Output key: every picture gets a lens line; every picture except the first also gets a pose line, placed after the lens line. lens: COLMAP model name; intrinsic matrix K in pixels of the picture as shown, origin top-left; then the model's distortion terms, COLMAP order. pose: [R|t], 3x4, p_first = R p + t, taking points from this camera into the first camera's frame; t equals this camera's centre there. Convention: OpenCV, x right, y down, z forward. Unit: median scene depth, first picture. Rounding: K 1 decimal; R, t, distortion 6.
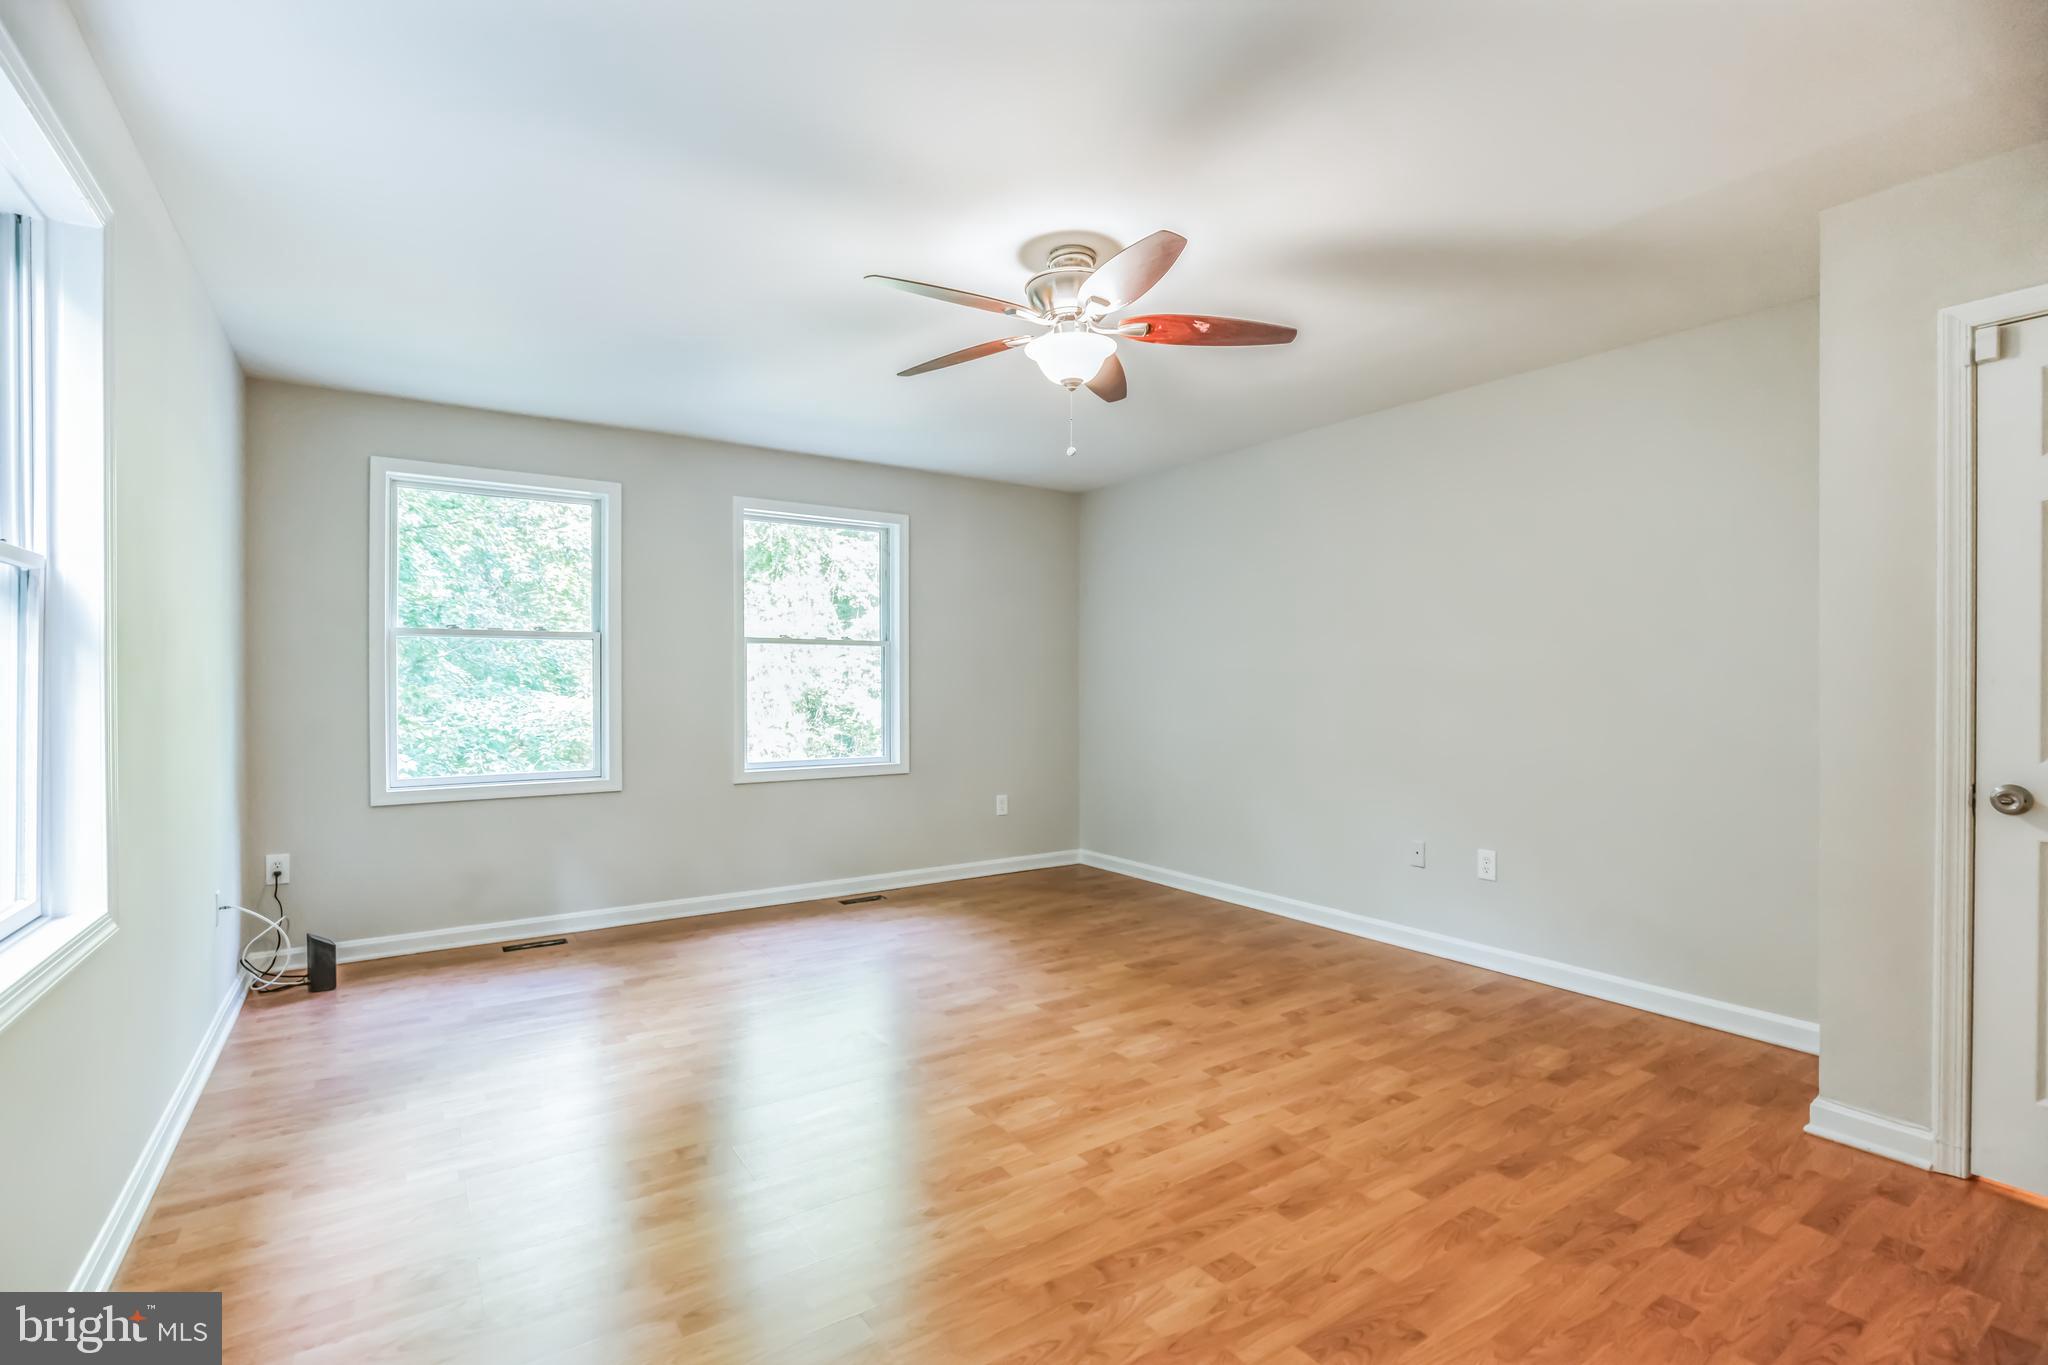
lens RADIAL K [[934.0, 0, 1024.0], [0, 934.0, 682.5], [0, 0, 1]] dist [-0.012753, -0.000216]
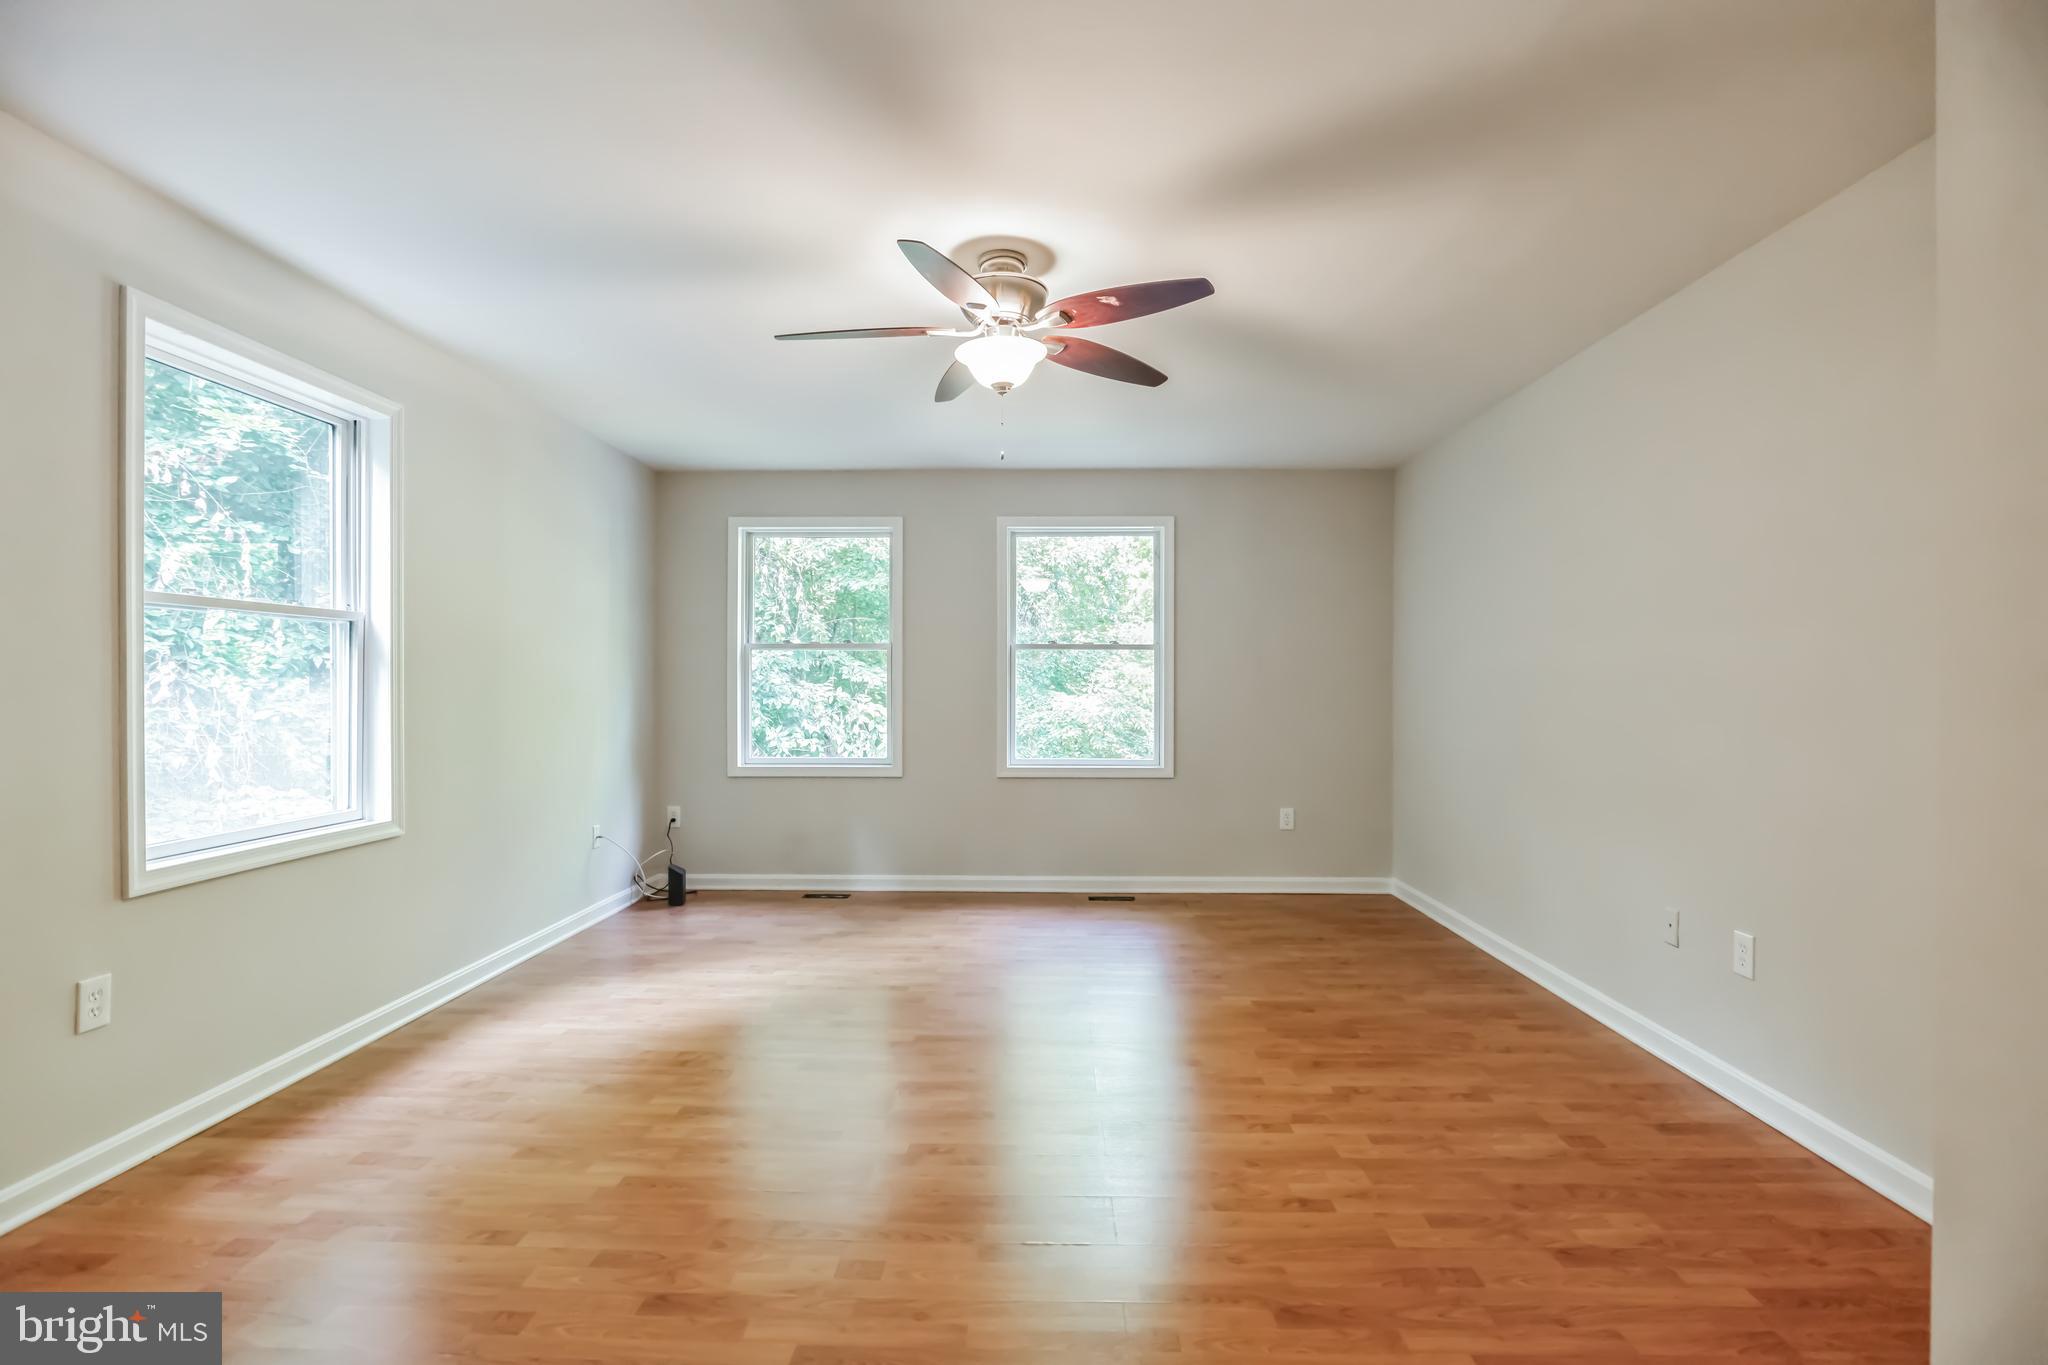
lens RADIAL K [[940.0, 0, 1024.0], [0, 940.0, 682.5], [0, 0, 1]] dist [-0.021330, 0.000212]
pose [[0.814675, -0.000873, -0.579916, 0.450945], [-0.001984, 0.999989, -0.004293, 0.000260], [0.579914, 0.004647, 0.814665, 0.134573]]
